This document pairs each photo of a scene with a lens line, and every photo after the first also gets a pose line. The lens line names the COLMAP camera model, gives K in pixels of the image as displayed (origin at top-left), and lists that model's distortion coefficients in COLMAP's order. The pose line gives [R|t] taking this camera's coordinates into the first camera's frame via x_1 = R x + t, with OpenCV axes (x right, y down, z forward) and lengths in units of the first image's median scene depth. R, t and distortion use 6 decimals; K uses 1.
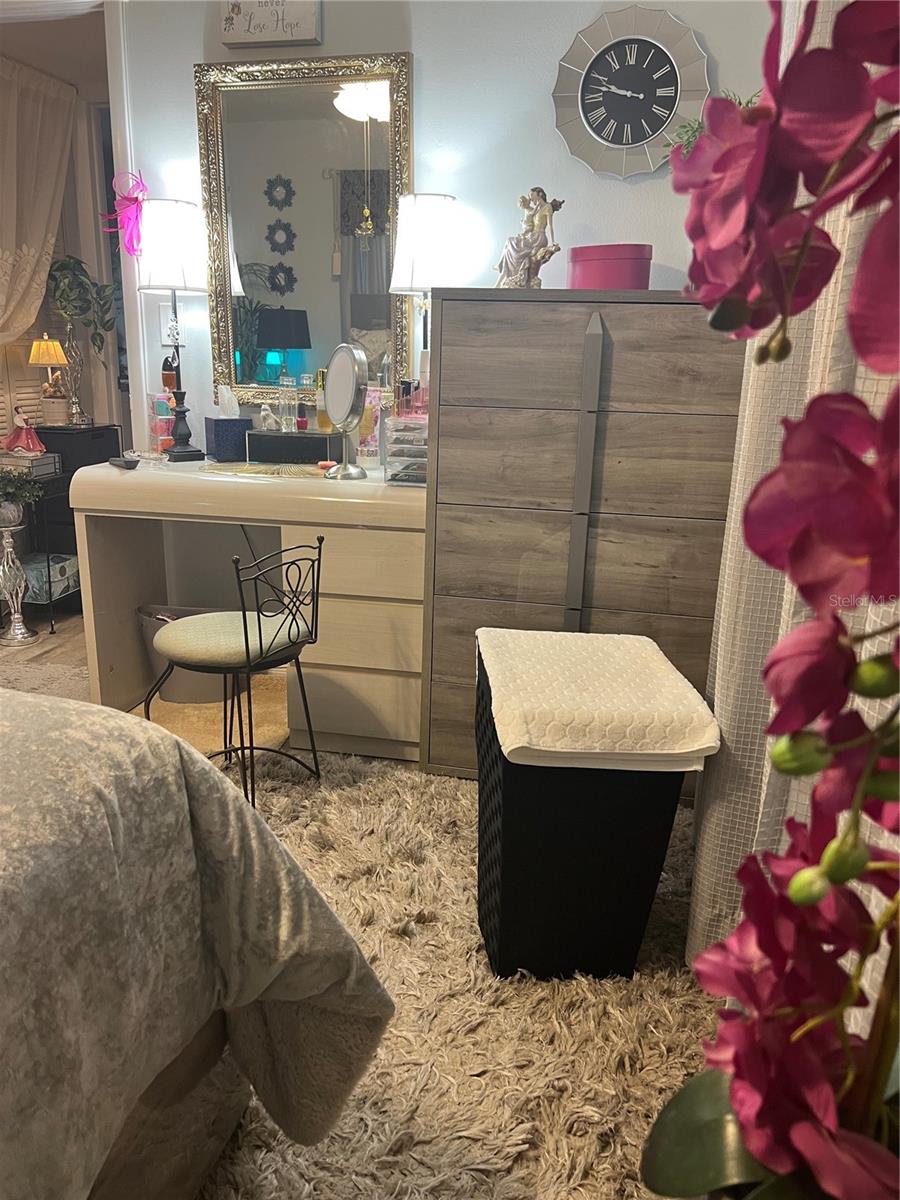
lens RADIAL K [[925.0, 0, 447.7], [0, 925.0, 610.1], [0, 0, 1]] dist [0.050453, -0.036072]
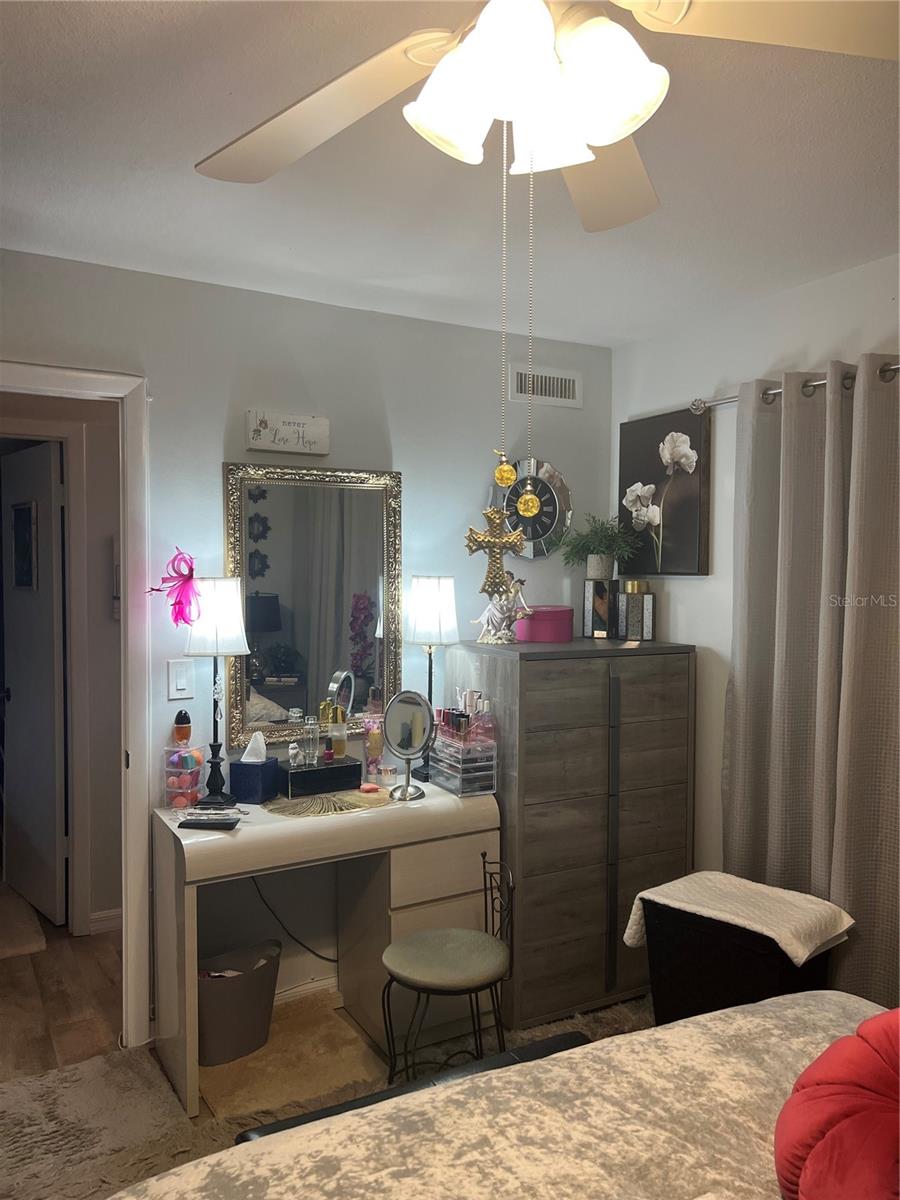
lens RADIAL K [[925.0, 0, 450.3], [0, 925.0, 592.4], [0, 0, 1]] dist [0.050453, -0.036072]
pose [[0.715839, -0.040782, 0.697073, -0.957273], [0.197196, 0.969464, -0.145786, -0.229999], [-0.669842, 0.241819, 0.702022, 0.067575]]
